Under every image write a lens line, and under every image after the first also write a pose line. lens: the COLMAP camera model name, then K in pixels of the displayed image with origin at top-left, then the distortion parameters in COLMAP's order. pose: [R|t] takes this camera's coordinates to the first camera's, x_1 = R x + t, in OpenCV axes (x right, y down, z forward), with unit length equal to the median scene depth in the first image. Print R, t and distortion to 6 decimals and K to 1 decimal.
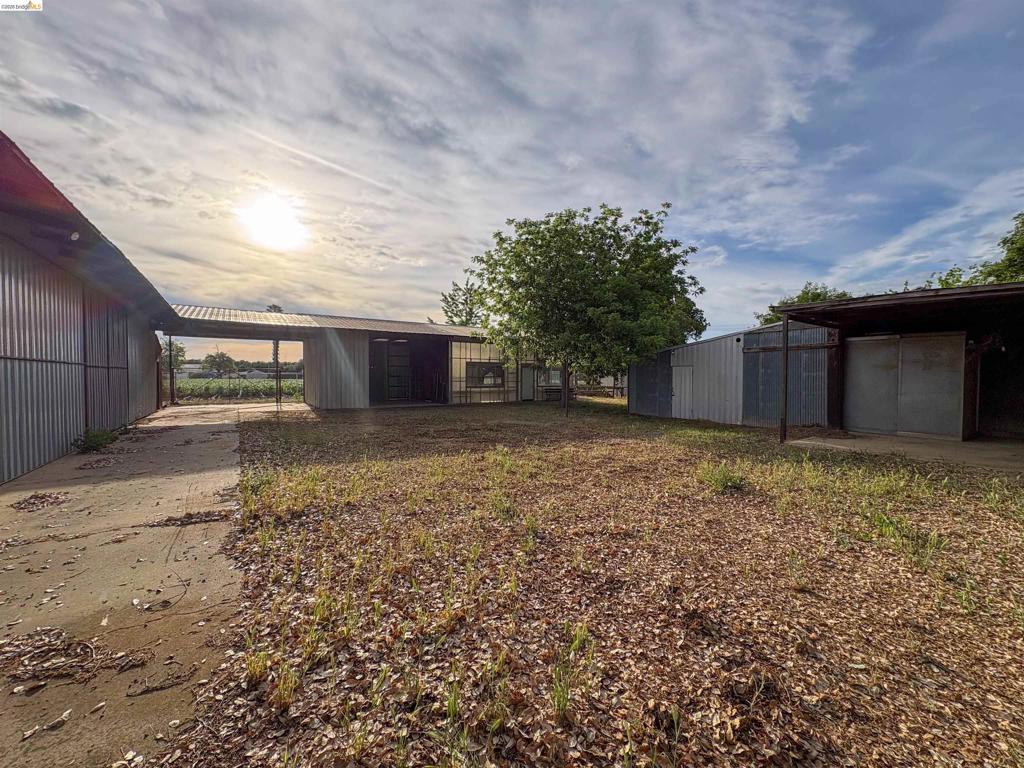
lens RADIAL K [[412.8, 0, 511.9], [0, 412.8, 380.8], [0, 0, 1]] dist [0.009151, -0.000051]
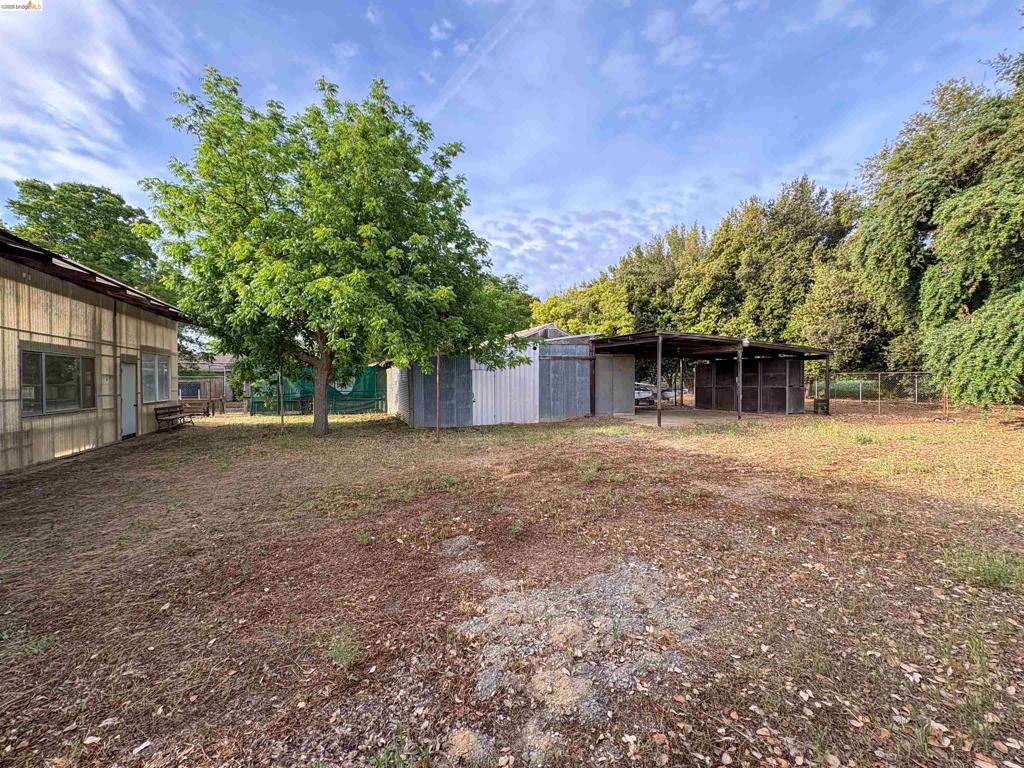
lens RADIAL K [[412.8, 0, 512.0], [0, 412.8, 384.8], [0, 0, 1]] dist [0.009151, -0.000051]
pose [[0.186736, -0.004371, 0.982400, -0.513589], [0.027916, 0.999610, -0.000859, -0.000042], [-0.982013, 0.027585, 0.186785, 0.743451]]
